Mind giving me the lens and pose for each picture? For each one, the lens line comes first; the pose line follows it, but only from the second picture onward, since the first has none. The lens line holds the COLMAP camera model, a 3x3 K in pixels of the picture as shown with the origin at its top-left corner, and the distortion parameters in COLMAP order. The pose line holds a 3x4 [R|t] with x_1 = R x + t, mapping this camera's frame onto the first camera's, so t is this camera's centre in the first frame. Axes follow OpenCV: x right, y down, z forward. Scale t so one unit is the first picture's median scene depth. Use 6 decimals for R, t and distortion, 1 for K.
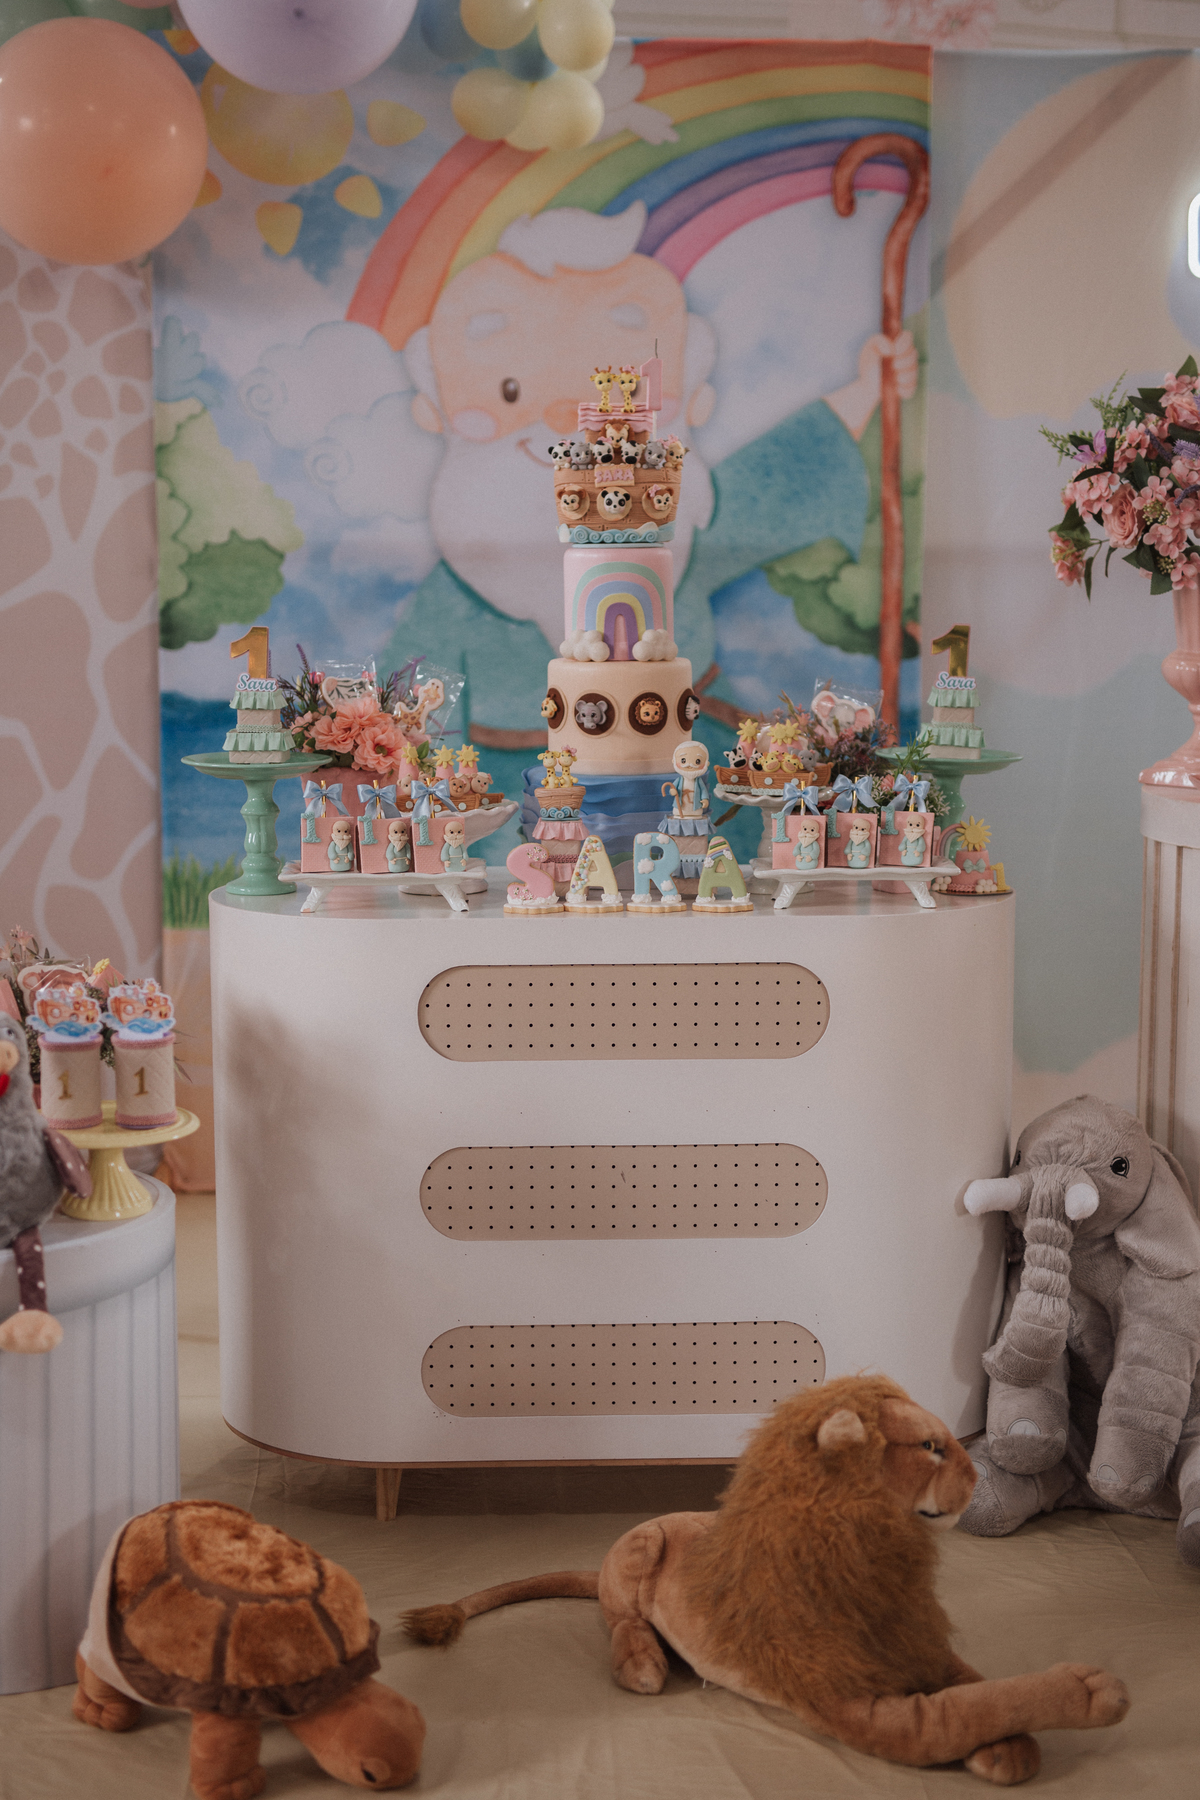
lens RADIAL K [[2595.8, 0, 603.3], [0, 2595.8, 873.7], [0, 0, 1]] dist [-0.005695, 0.027618]
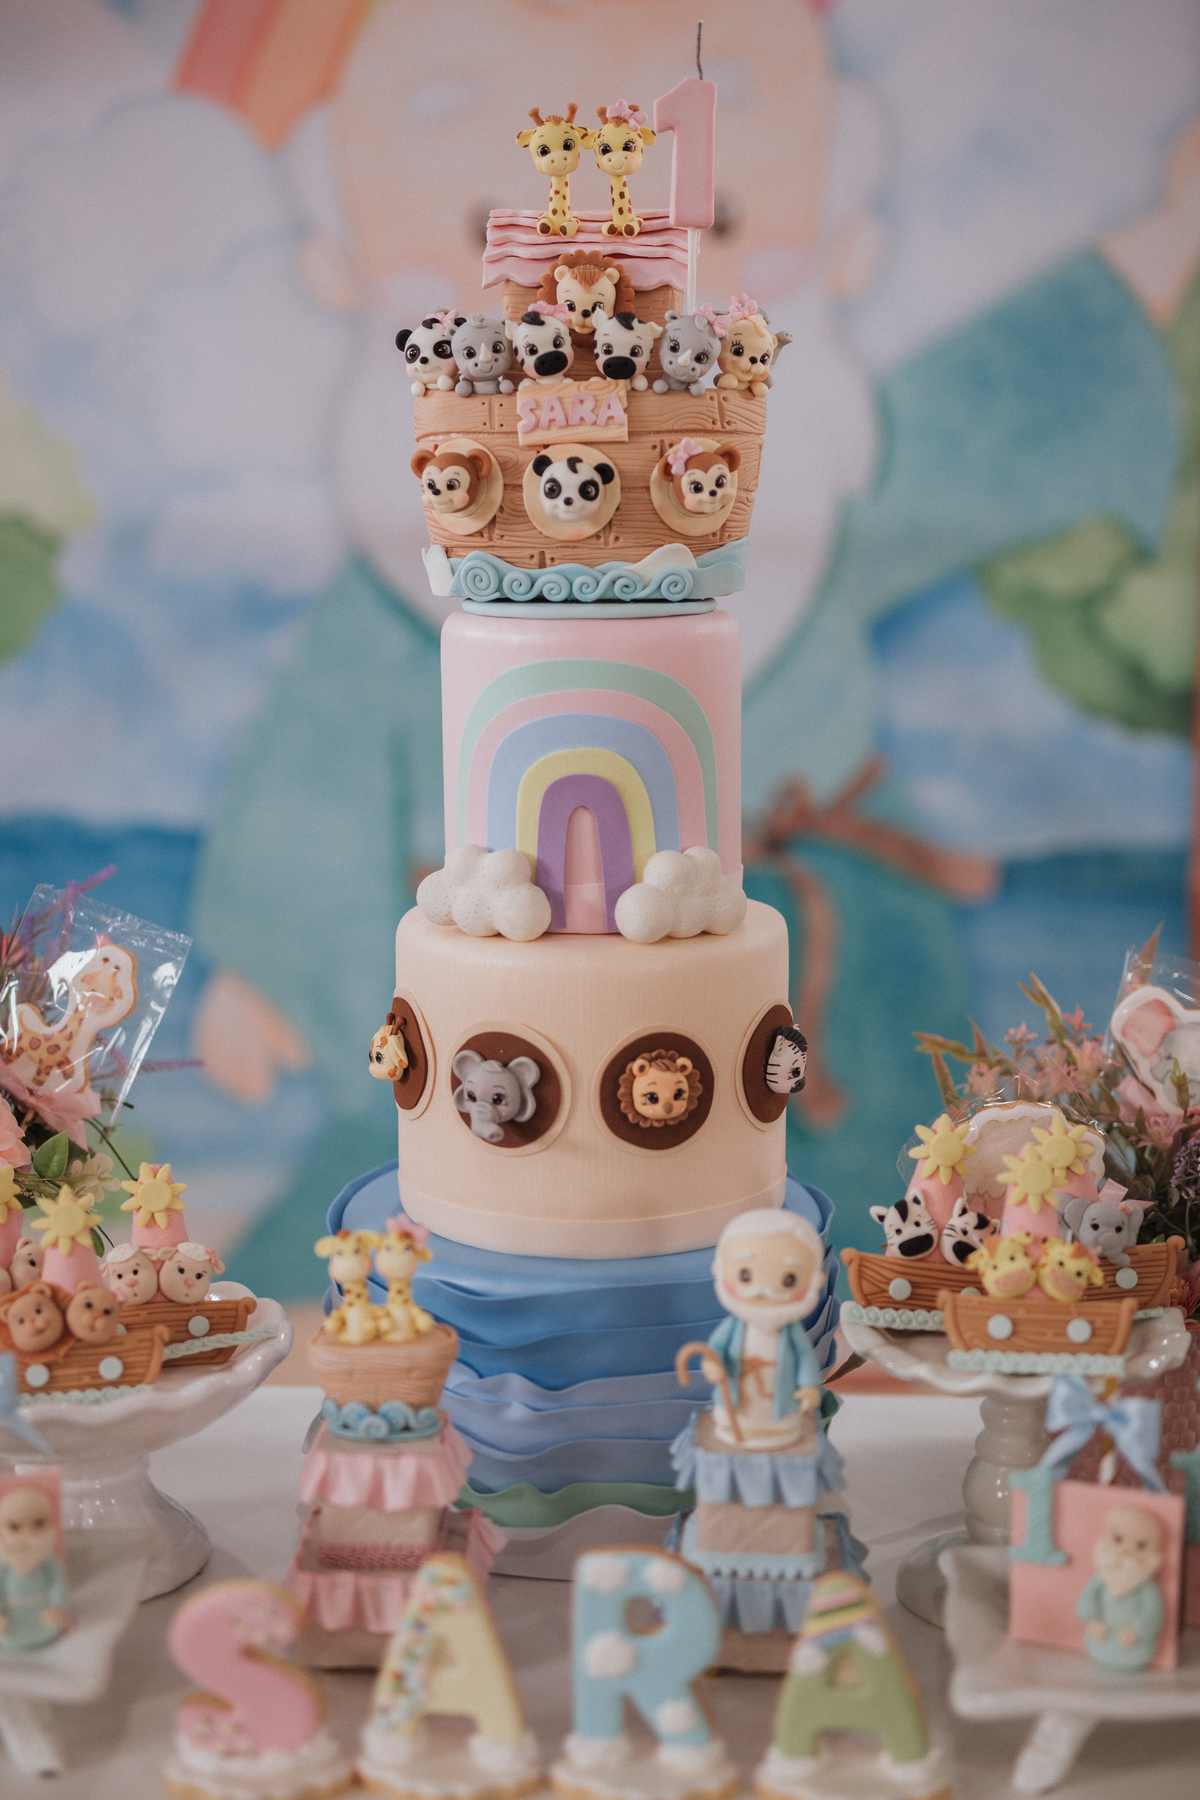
lens RADIAL K [[2595.8, 0, 603.3], [0, 2595.8, 873.7], [0, 0, 1]] dist [-0.005695, 0.027618]
pose [[0.997446, 0.015426, -0.069746, 0.033989], [-0.012774, 0.999184, 0.038306, -0.104099], [0.070280, -0.037317, 0.996829, 0.645387]]
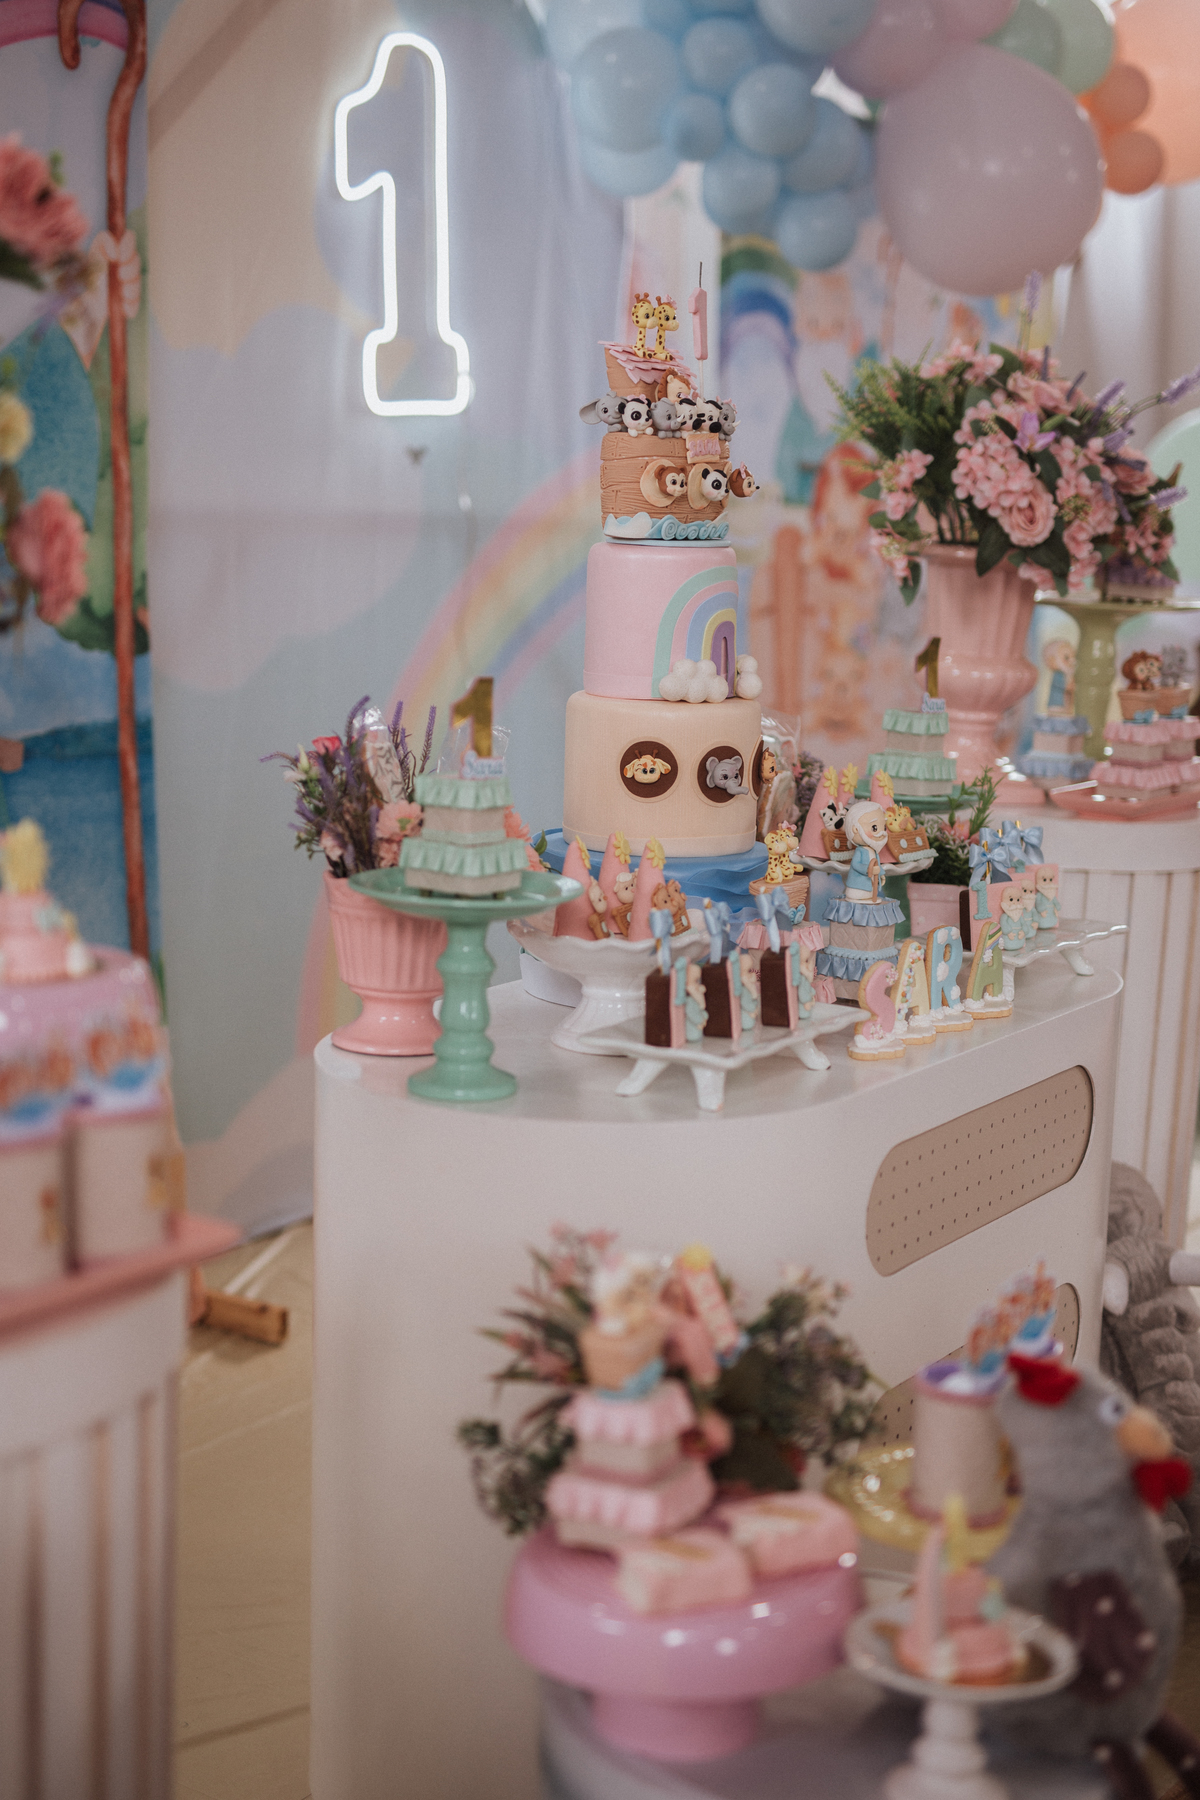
lens RADIAL K [[2595.8, 0, 603.3], [0, 2595.8, 873.7], [0, 0, 1]] dist [-0.005695, 0.027618]
pose [[0.551262, -0.107637, 0.827360, -0.628390], [0.075003, 0.994022, 0.079346, -0.094003], [-0.830954, 0.018314, 0.556040, 0.617463]]
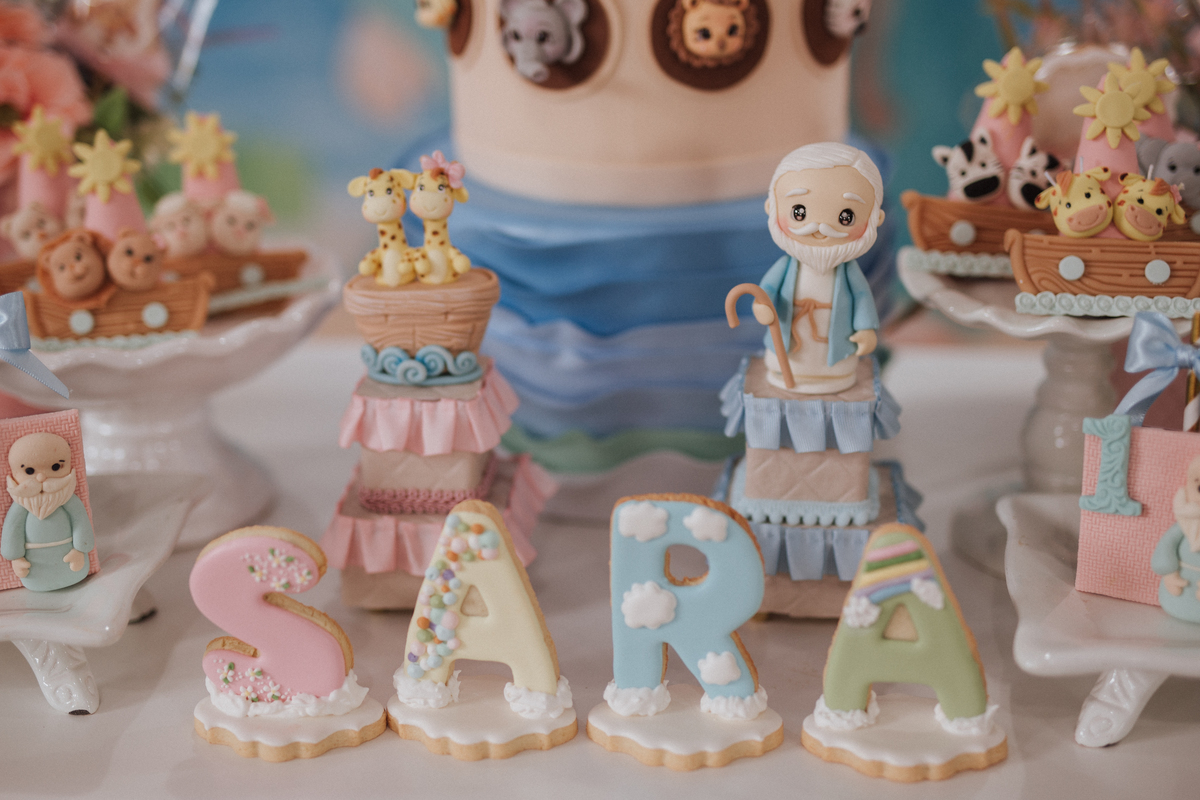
lens RADIAL K [[1869.1, 0, 596.9], [0, 1869.1, 420.4], [0, 0, 1]] dist [-0.008657, -0.015242]
pose [[0.991264, 0.032823, -0.127742, 0.035086], [0.000806, 0.967013, 0.254725, -0.073839], [0.131889, -0.252603, 0.958539, 0.749699]]
